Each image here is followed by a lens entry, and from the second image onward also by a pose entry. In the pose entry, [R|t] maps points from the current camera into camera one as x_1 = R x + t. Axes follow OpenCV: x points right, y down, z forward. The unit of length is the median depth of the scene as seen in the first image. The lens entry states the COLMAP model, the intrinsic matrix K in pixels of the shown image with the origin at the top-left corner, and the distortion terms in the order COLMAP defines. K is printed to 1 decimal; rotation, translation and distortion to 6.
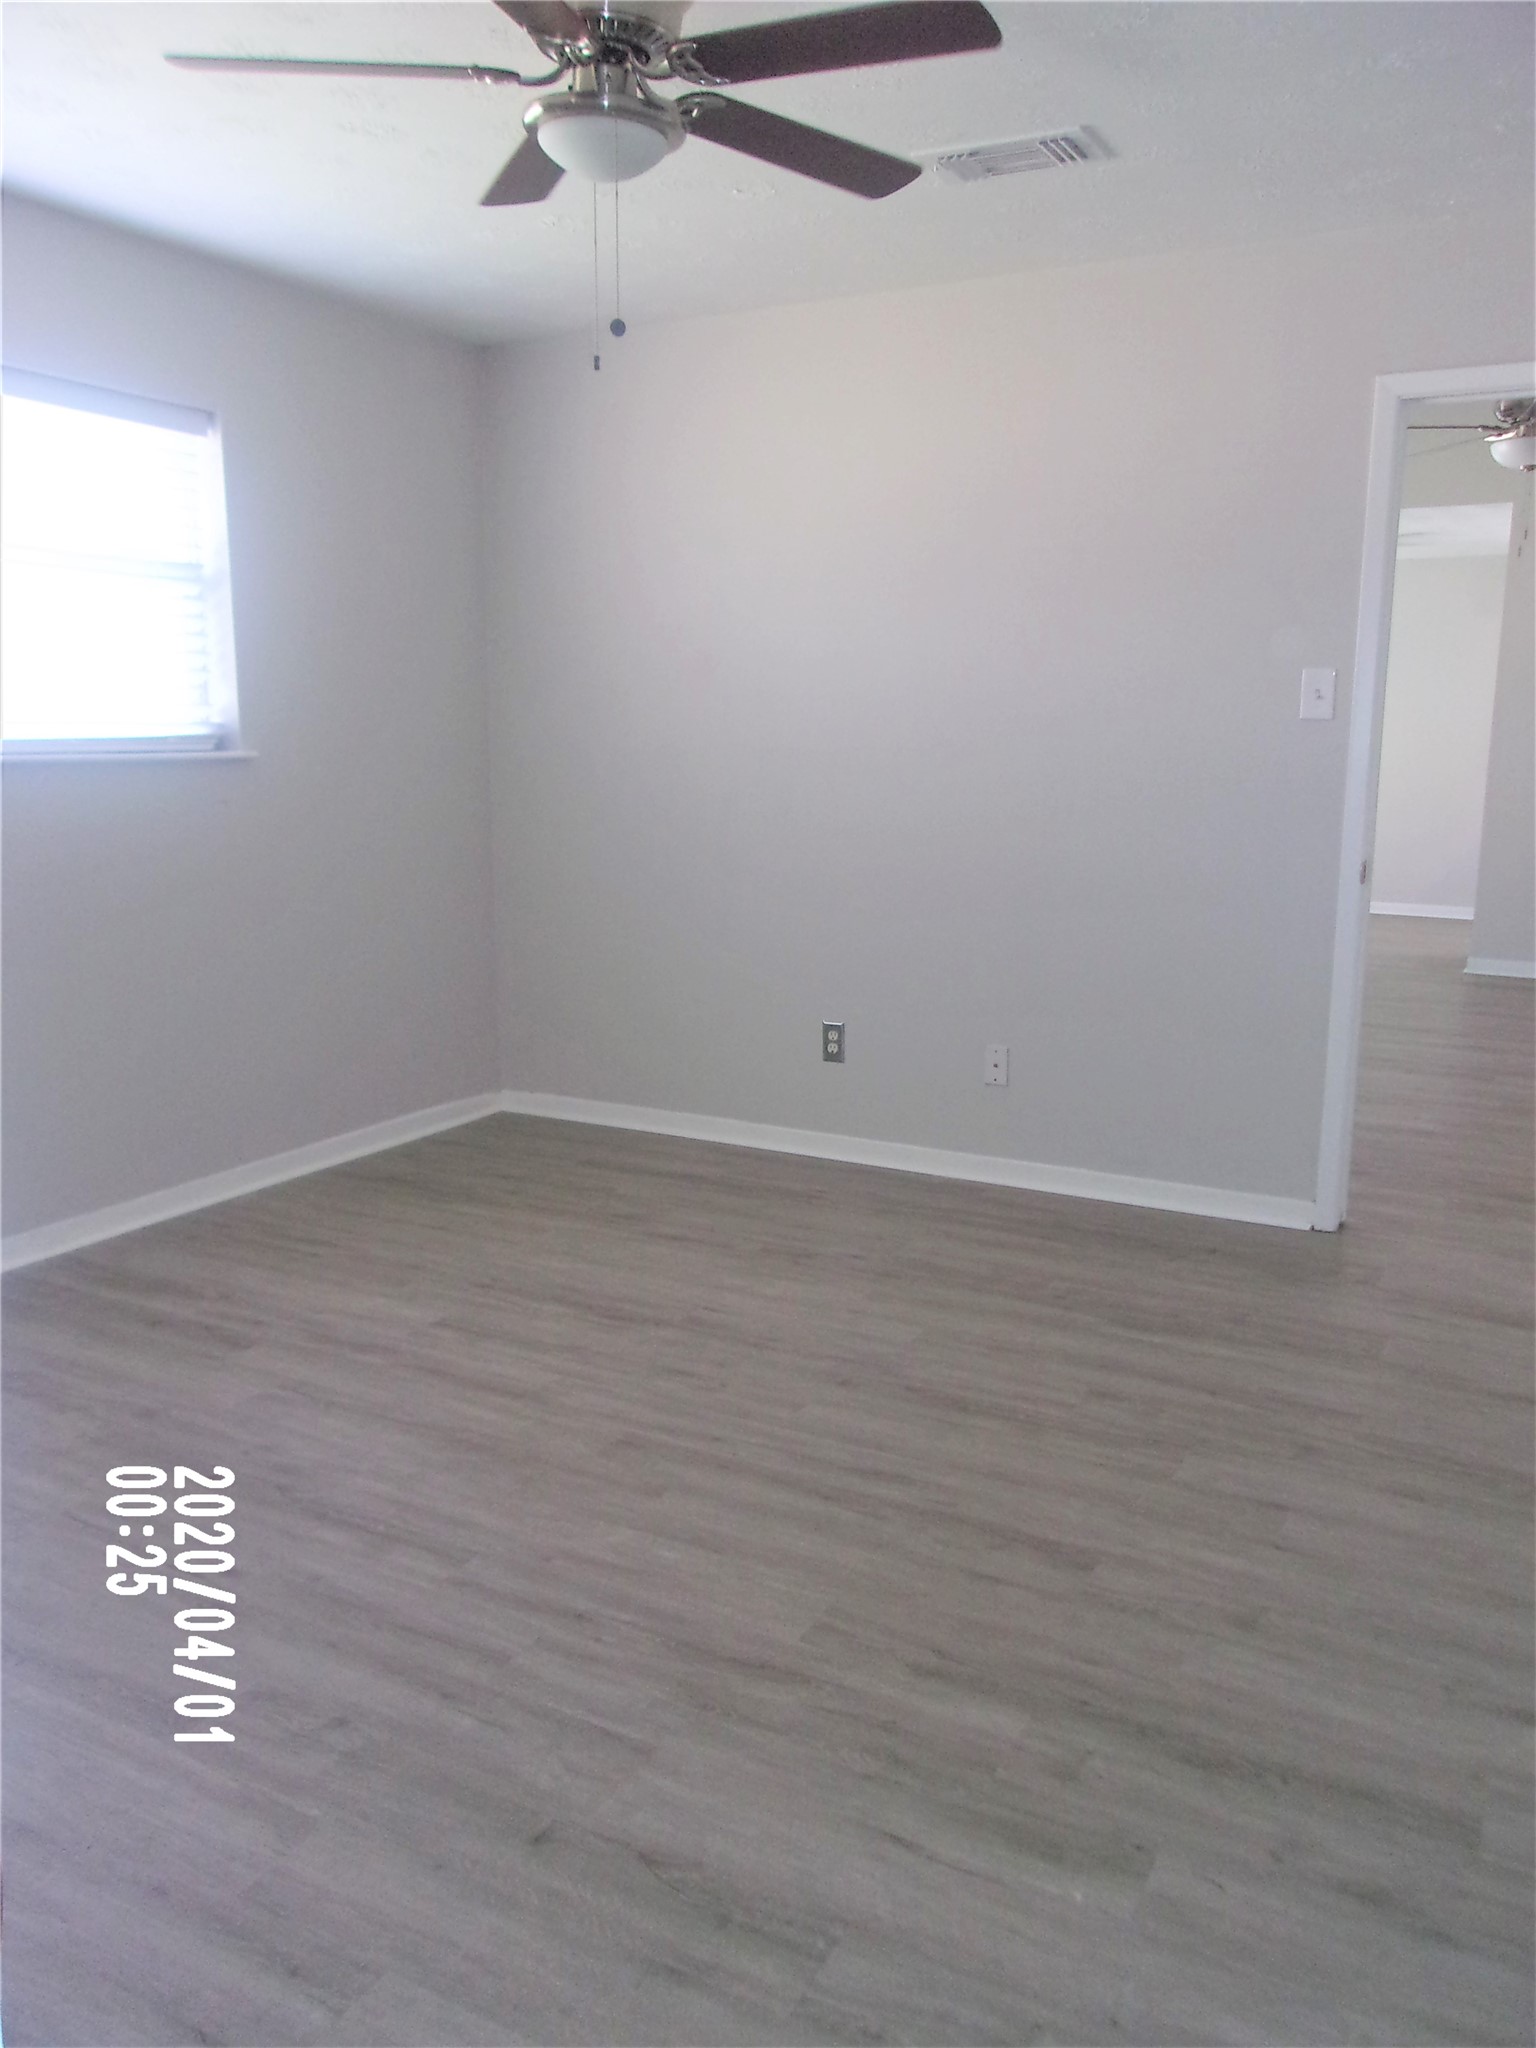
lens RADIAL K [[1723.1, 0, 768.0], [0, 1723.1, 1024.0], [0, 0, 1]] dist [-0.000843, 0.006256]
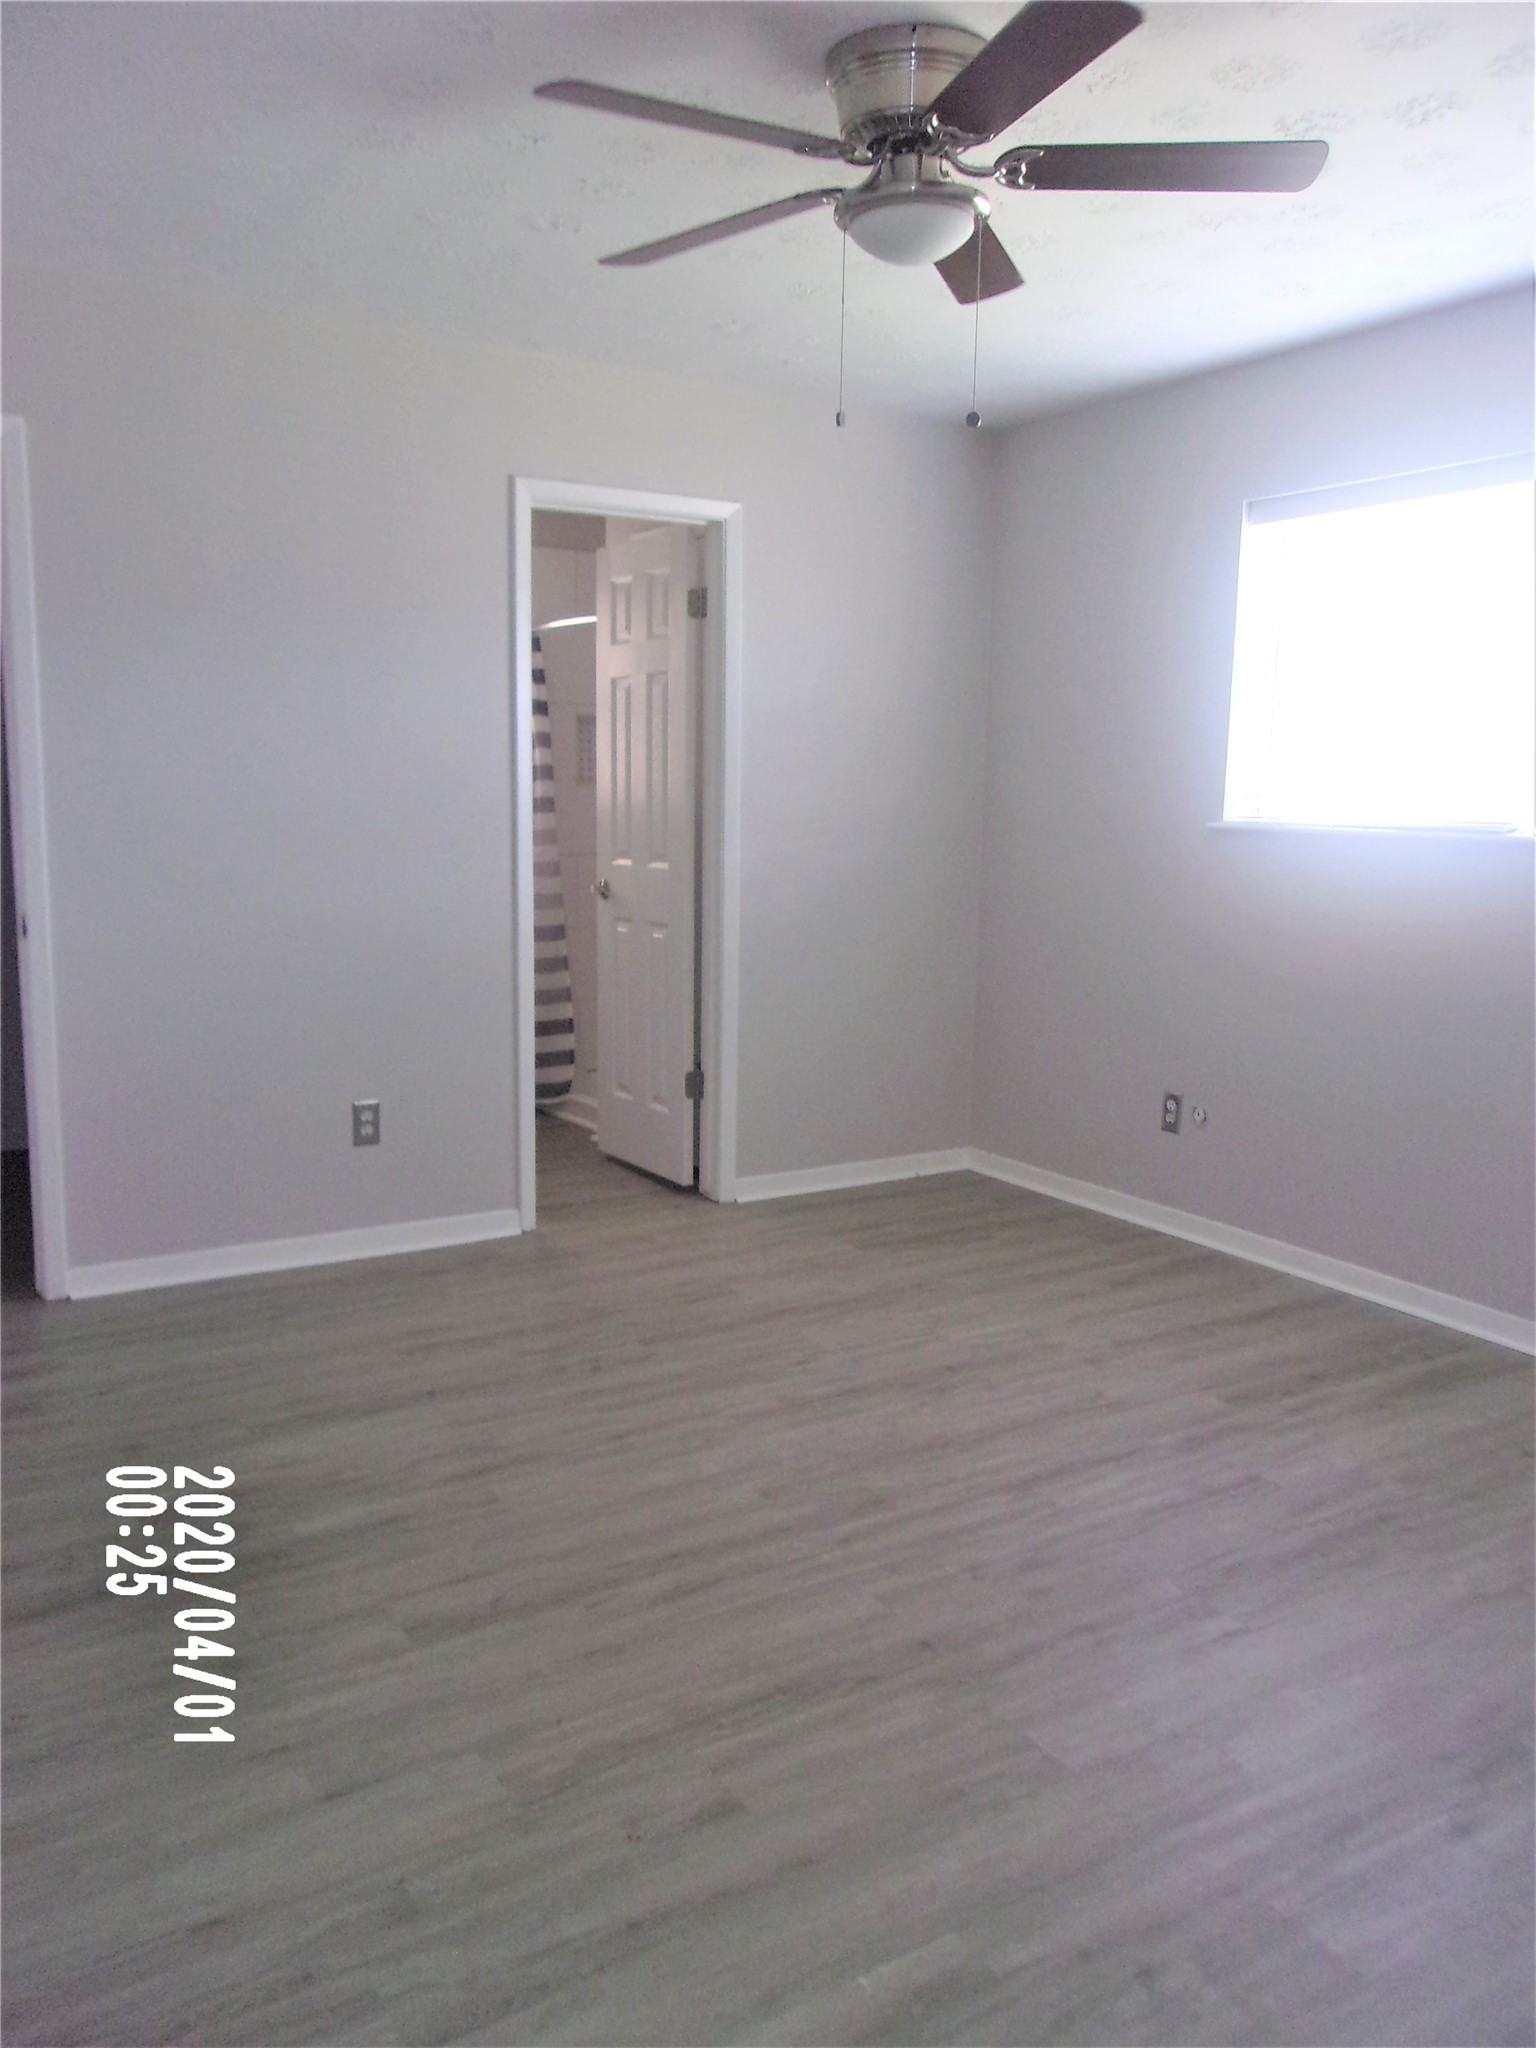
lens RADIAL K [[1723.1, 0, 768.0], [0, 1723.1, 1024.0], [0, 0, 1]] dist [-0.000843, 0.006256]
pose [[-0.530842, 0.092156, -0.842445, 0.757071], [-0.173459, 0.961210, 0.214449, -0.220066], [0.829529, 0.259968, -0.494265, 1.371130]]
